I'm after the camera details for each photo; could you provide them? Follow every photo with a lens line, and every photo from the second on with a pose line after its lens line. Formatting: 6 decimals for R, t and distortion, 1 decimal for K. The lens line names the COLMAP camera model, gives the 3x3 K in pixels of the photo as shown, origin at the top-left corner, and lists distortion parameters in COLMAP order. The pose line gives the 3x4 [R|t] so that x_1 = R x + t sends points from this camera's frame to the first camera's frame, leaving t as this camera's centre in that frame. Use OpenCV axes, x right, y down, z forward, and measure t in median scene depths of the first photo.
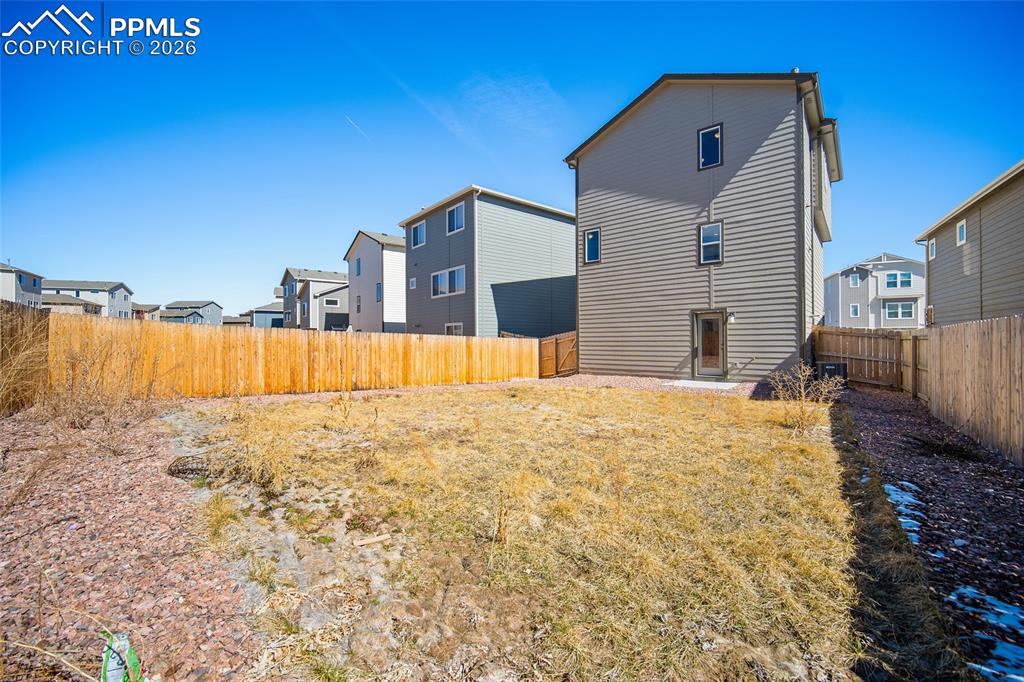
lens RADIAL K [[413.4, 0, 512.0], [0, 413.4, 341.0], [0, 0, 1]] dist [-0.000091, -0.000178]
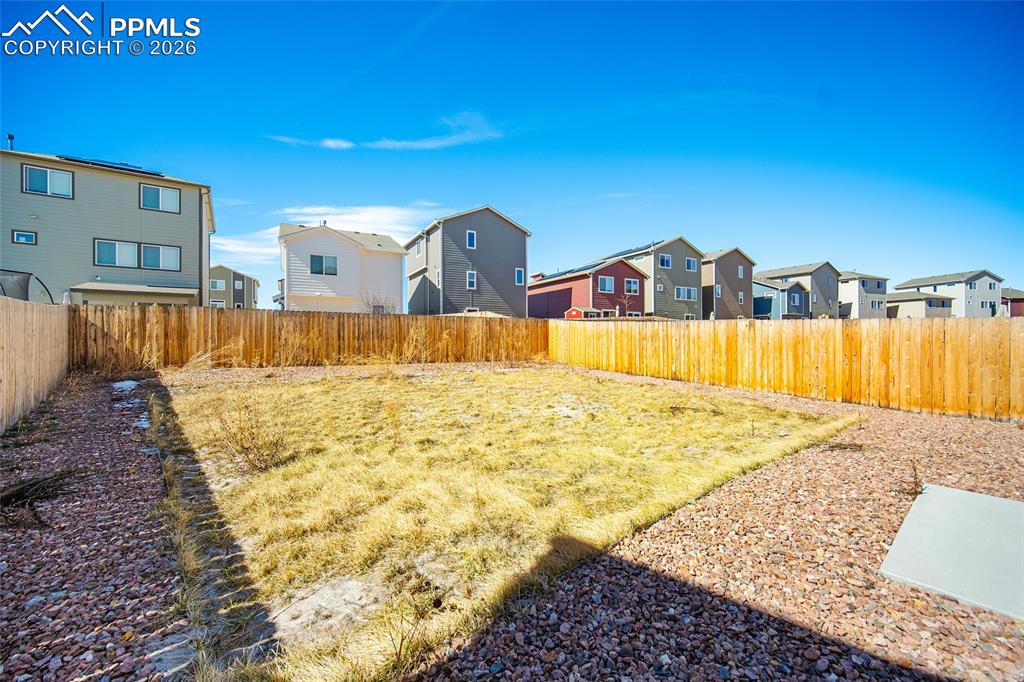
lens RADIAL K [[413.4, 0, 512.0], [0, 413.4, 341.0], [0, 0, 1]] dist [-0.000091, -0.000178]
pose [[-0.174634, 0.009899, -0.984584, 0.619839], [0.001206, 0.999951, 0.009840, 0.013783], [0.984633, 0.000531, -0.174637, 0.726009]]
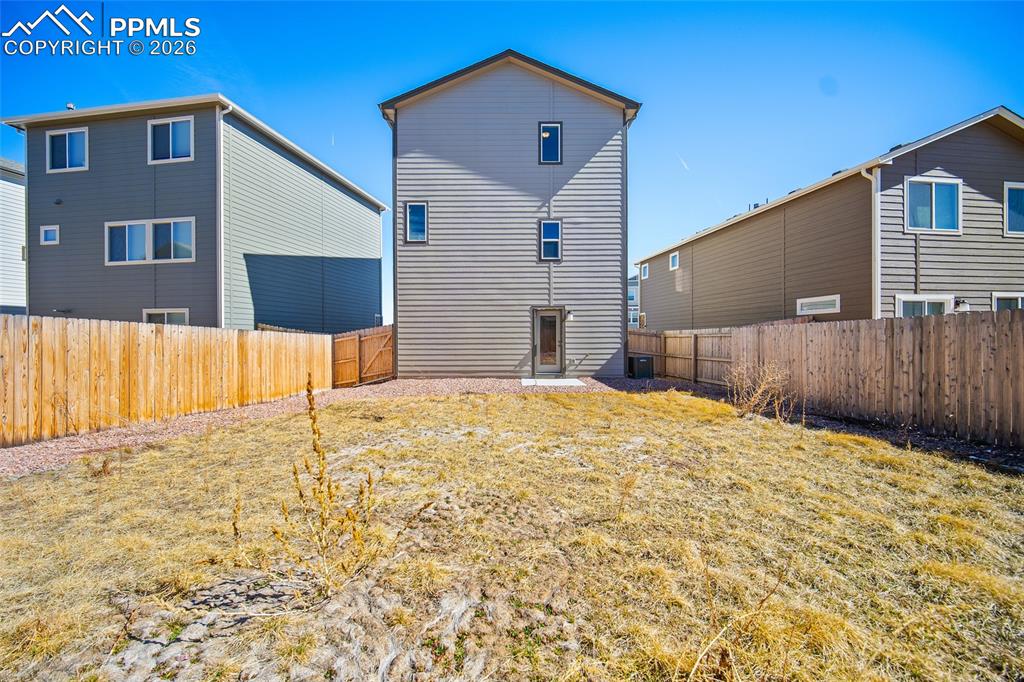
lens RADIAL K [[413.4, 0, 512.0], [0, 413.4, 341.0], [0, 0, 1]] dist [-0.000091, -0.000178]
pose [[0.757478, -0.001007, 0.652860, -0.231870], [-0.000536, 0.999998, 0.002165, 0.004660], [-0.652860, -0.001990, 0.757476, 0.296362]]
